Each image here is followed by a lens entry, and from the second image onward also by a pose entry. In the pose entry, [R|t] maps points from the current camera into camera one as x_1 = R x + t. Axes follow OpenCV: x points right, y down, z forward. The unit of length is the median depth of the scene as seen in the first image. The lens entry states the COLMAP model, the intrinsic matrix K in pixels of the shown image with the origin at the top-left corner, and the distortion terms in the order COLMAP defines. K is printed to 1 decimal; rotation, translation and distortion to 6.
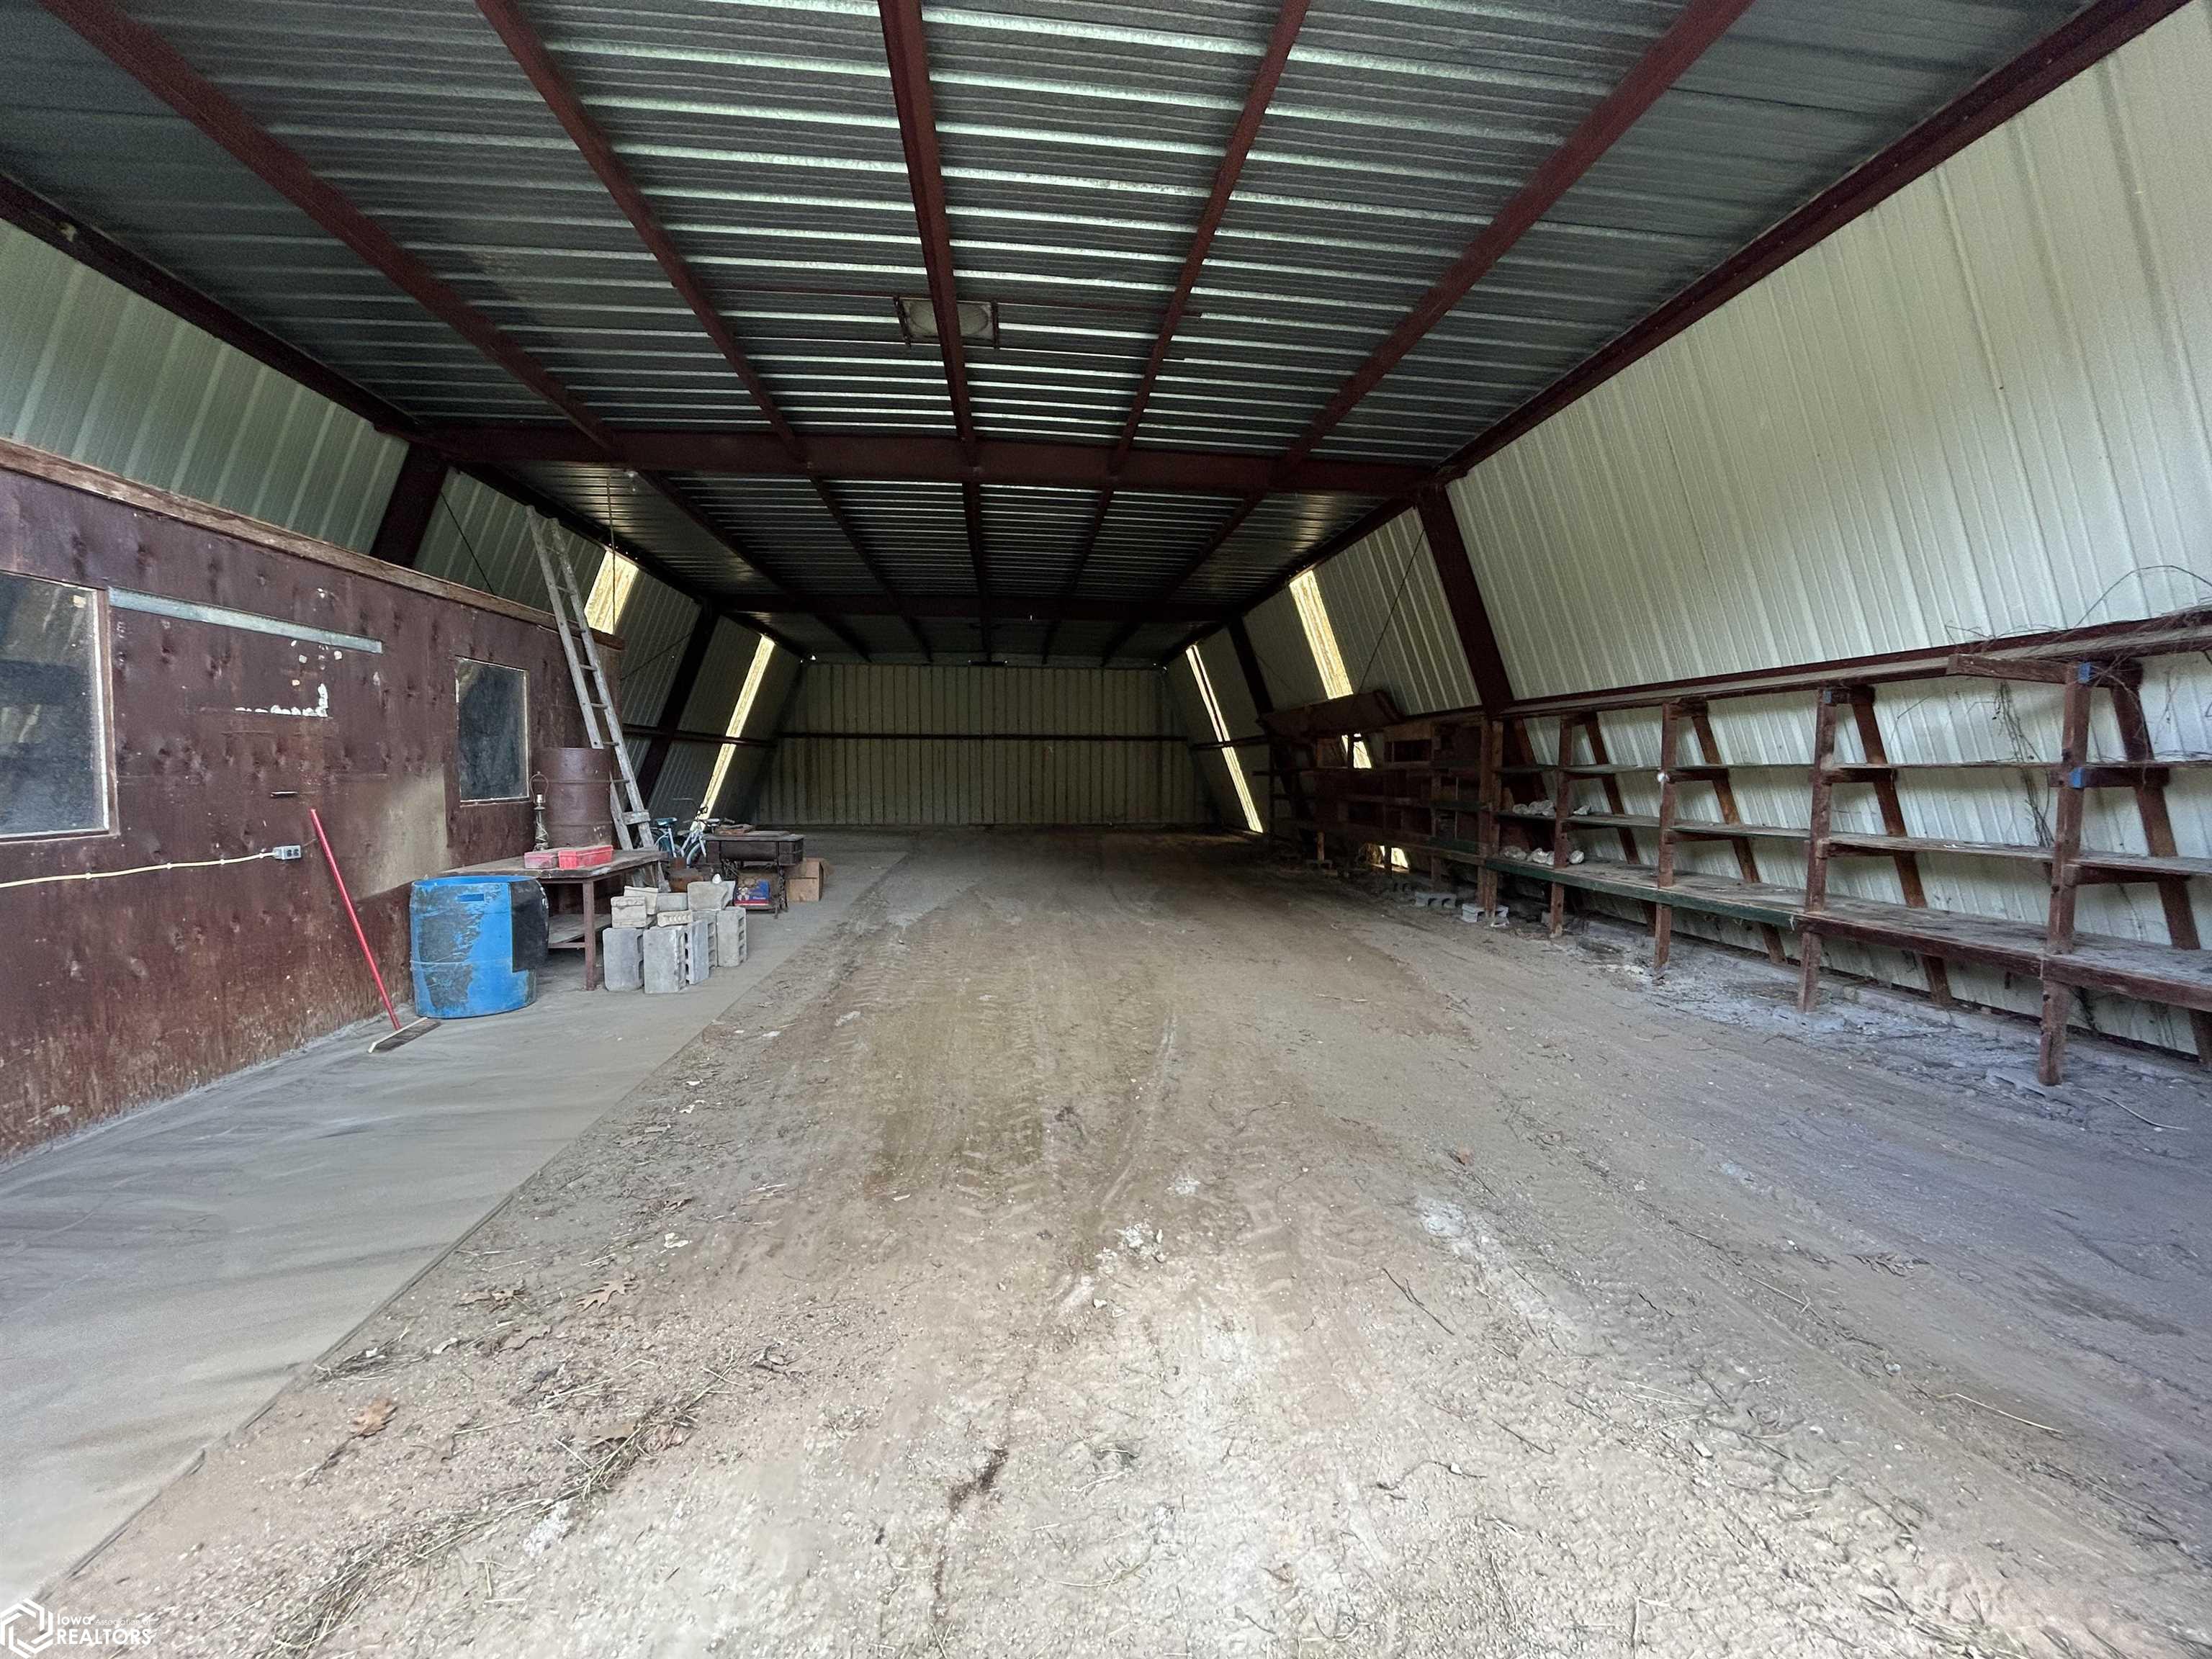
lens RADIAL K [[891.2, 0, 1106.0], [0, 891.2, 829.5], [0, 0, 1]] dist [-0.000209, -0.000003]
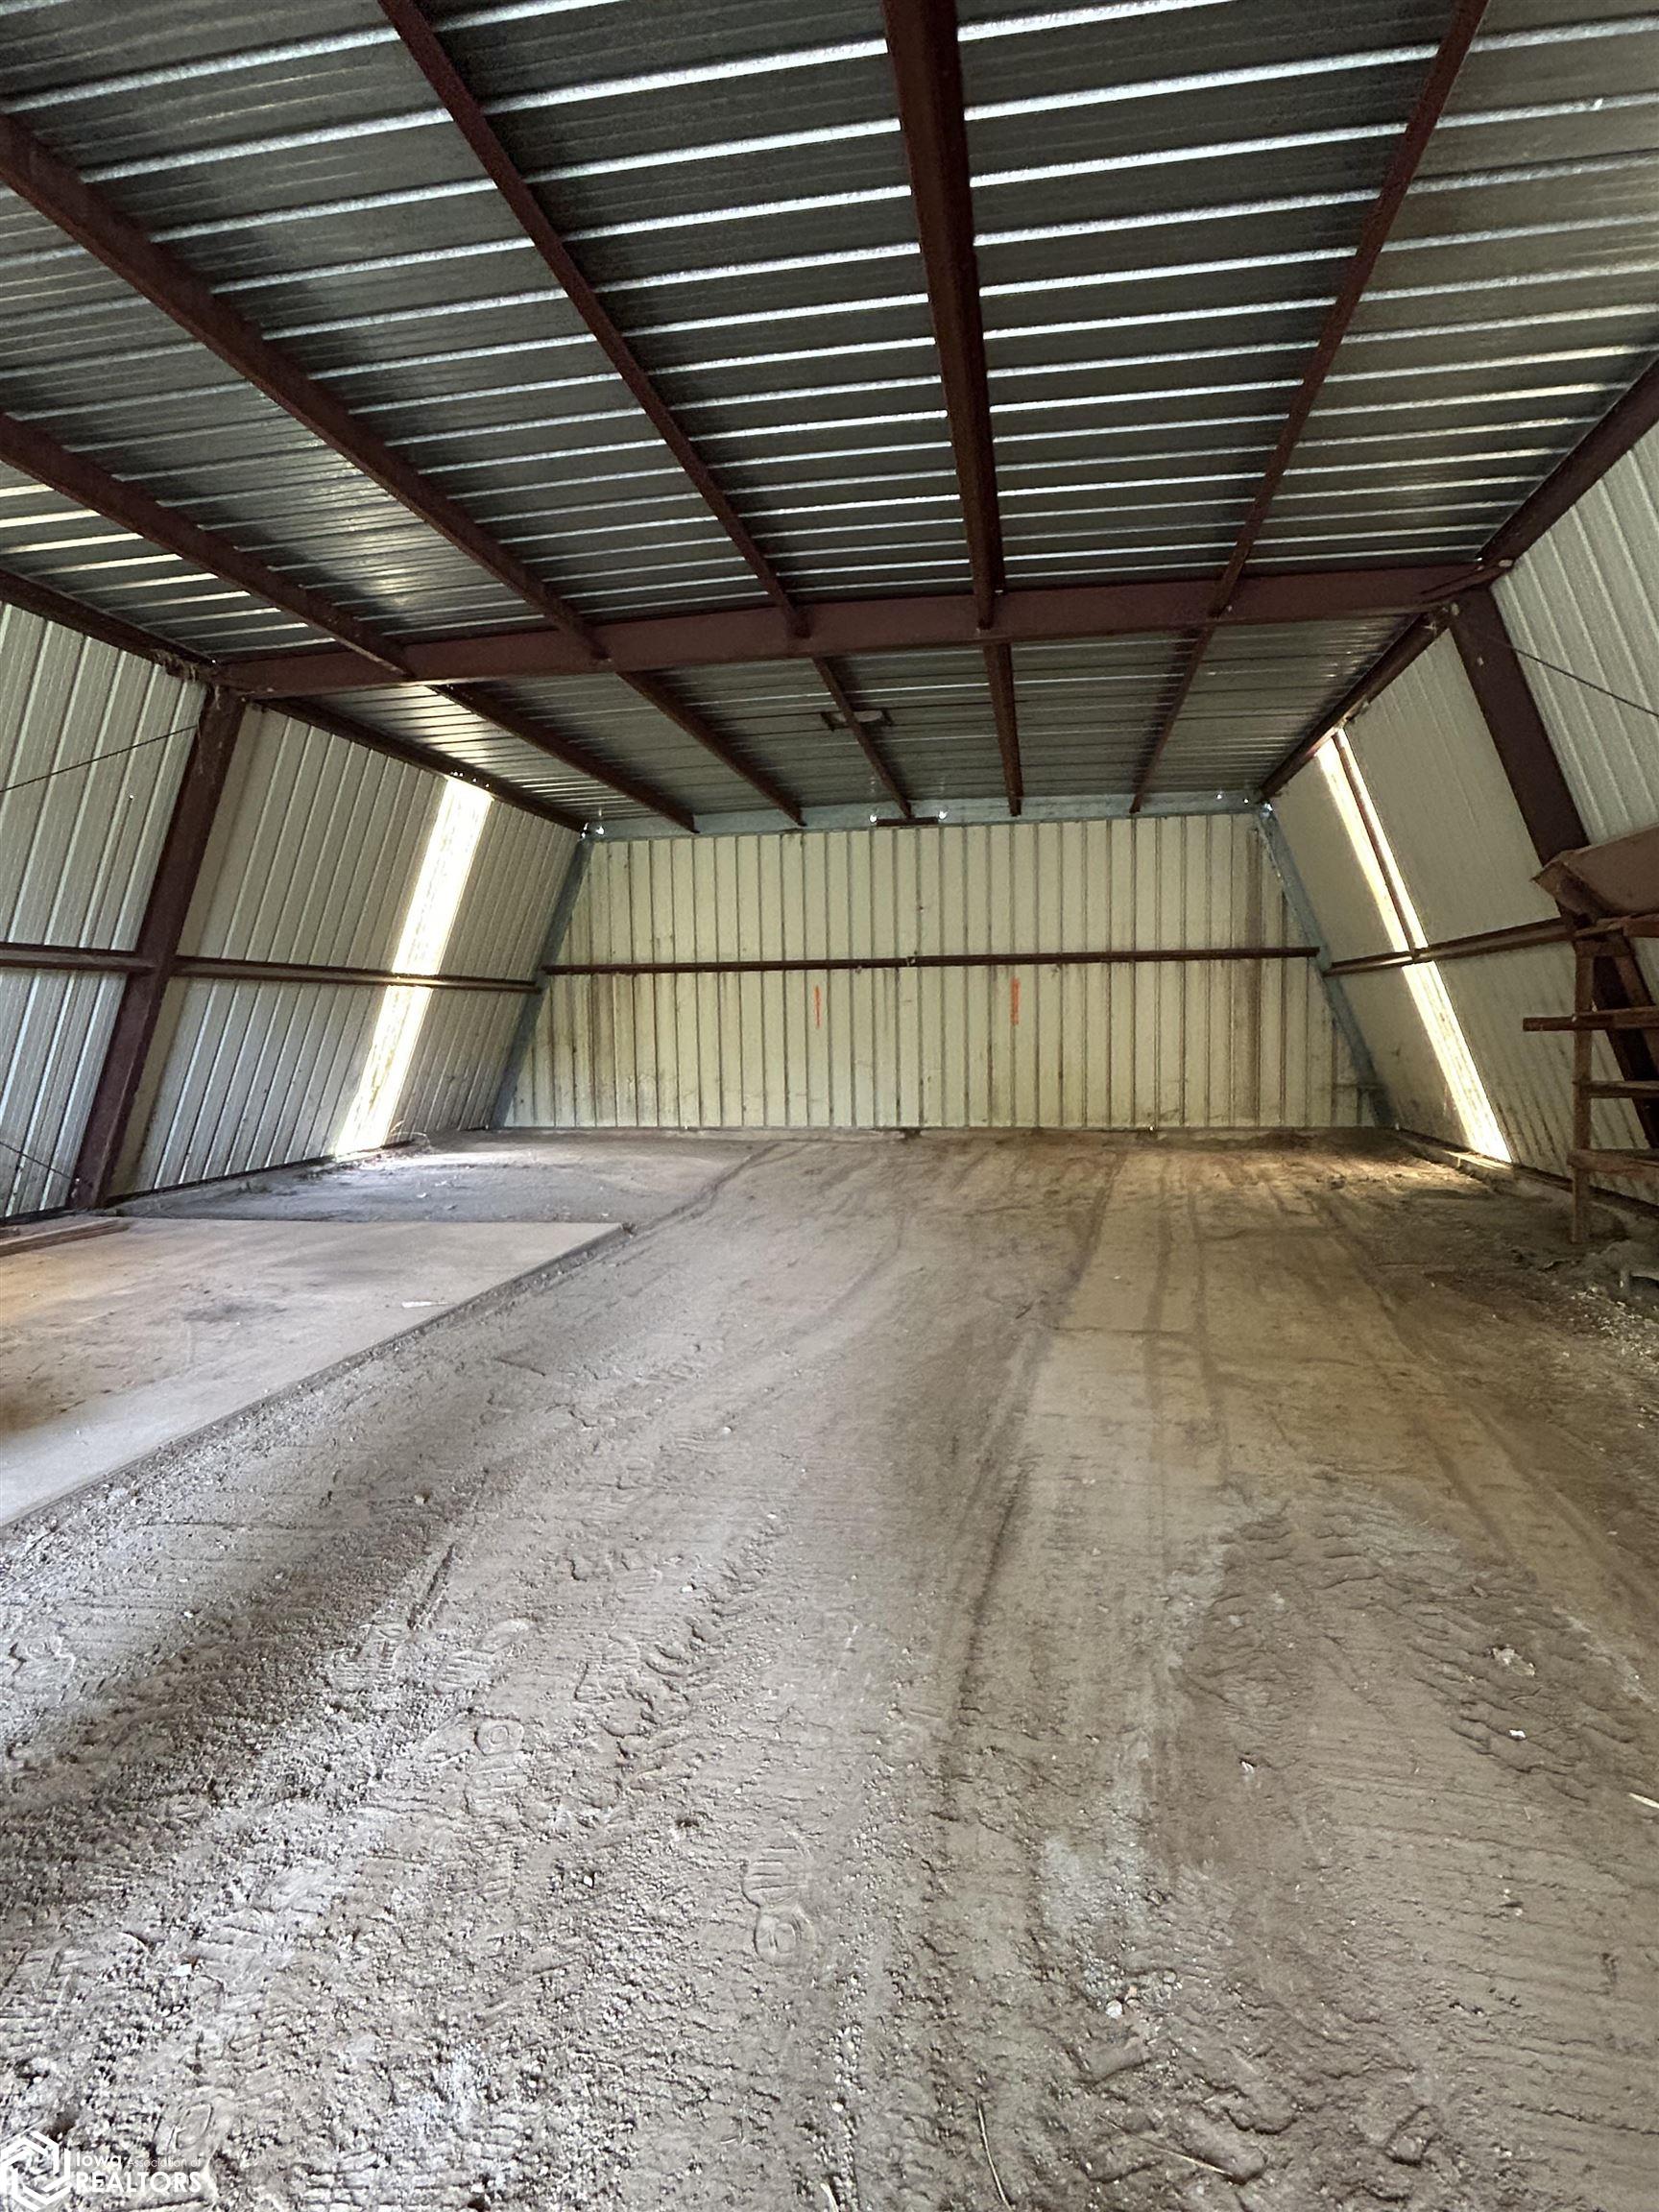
lens RADIAL K [[1175.4, 0, 829.5], [0, 1175.4, 1106.0], [0, 0, 1]] dist [0.000926, -0.000054]
pose [[0.957623, 0.001076, -0.288024, 0.022997], [-0.000067, 0.999994, 0.003515, -0.021842], [0.288026, -0.003346, 0.957617, 0.327401]]
